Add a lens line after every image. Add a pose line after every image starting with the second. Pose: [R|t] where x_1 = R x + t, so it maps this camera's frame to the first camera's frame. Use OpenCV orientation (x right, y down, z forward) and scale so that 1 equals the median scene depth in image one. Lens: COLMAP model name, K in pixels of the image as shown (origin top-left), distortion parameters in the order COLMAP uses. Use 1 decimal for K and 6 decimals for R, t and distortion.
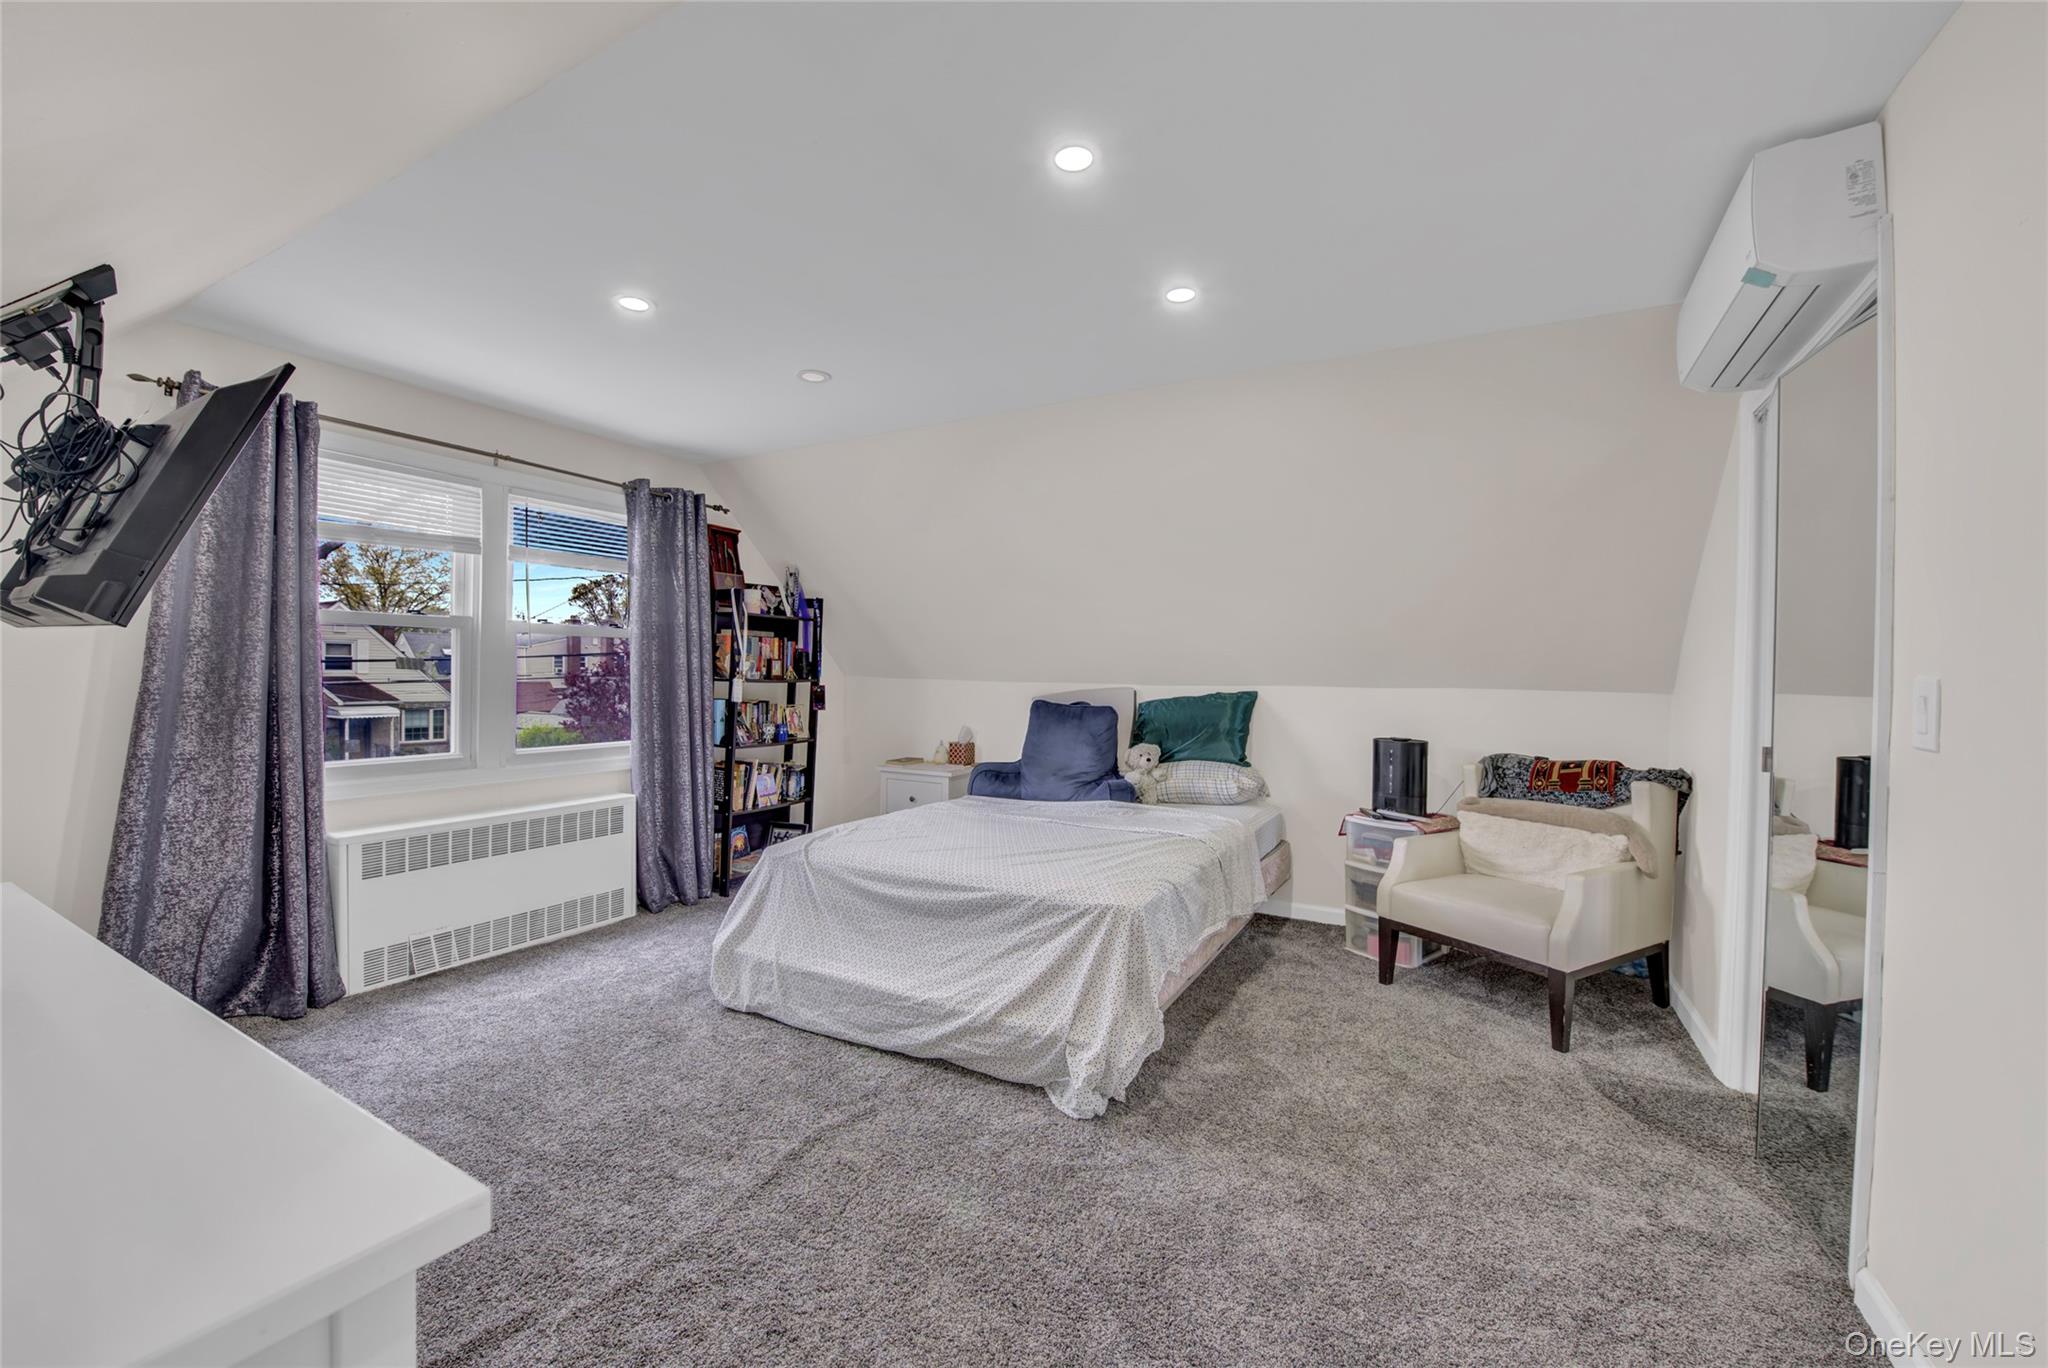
lens RADIAL K [[809.3, 0, 1025.5], [0, 809.3, 685.0], [0, 0, 1]] dist [-0.018377, -0.001134]
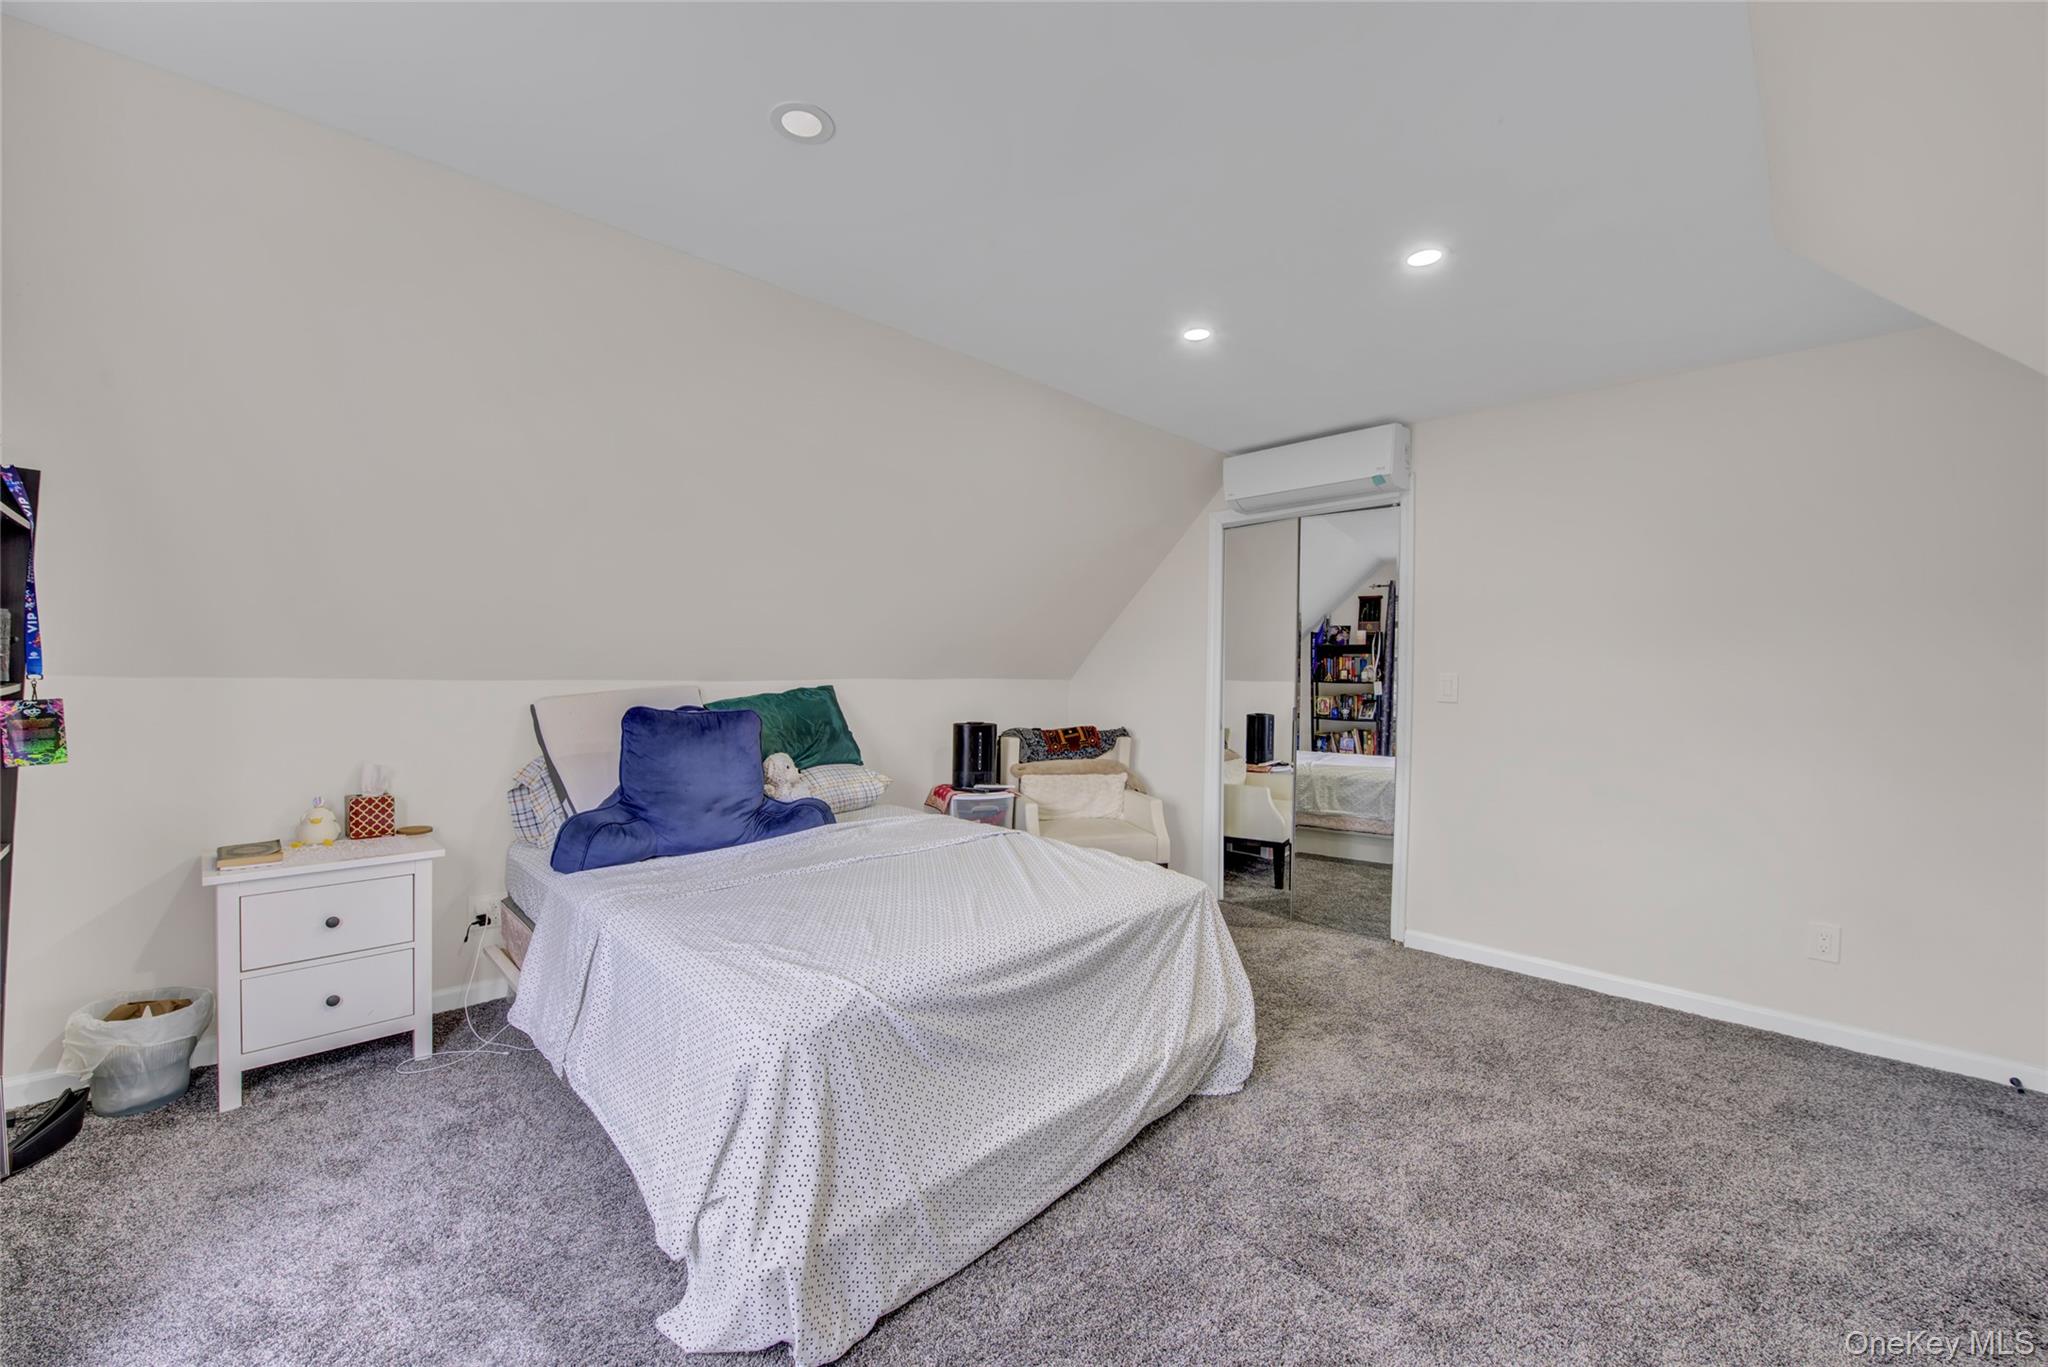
lens RADIAL K [[809.3, 0, 1021.2], [0, 809.3, 678.1], [0, 0, 1]] dist [-0.018377, -0.001134]
pose [[0.280069, -0.019610, 0.959779, -0.742347], [0.005033, 0.999808, 0.018959, -0.022998], [-0.959967, -0.000479, 0.280114, 0.701523]]
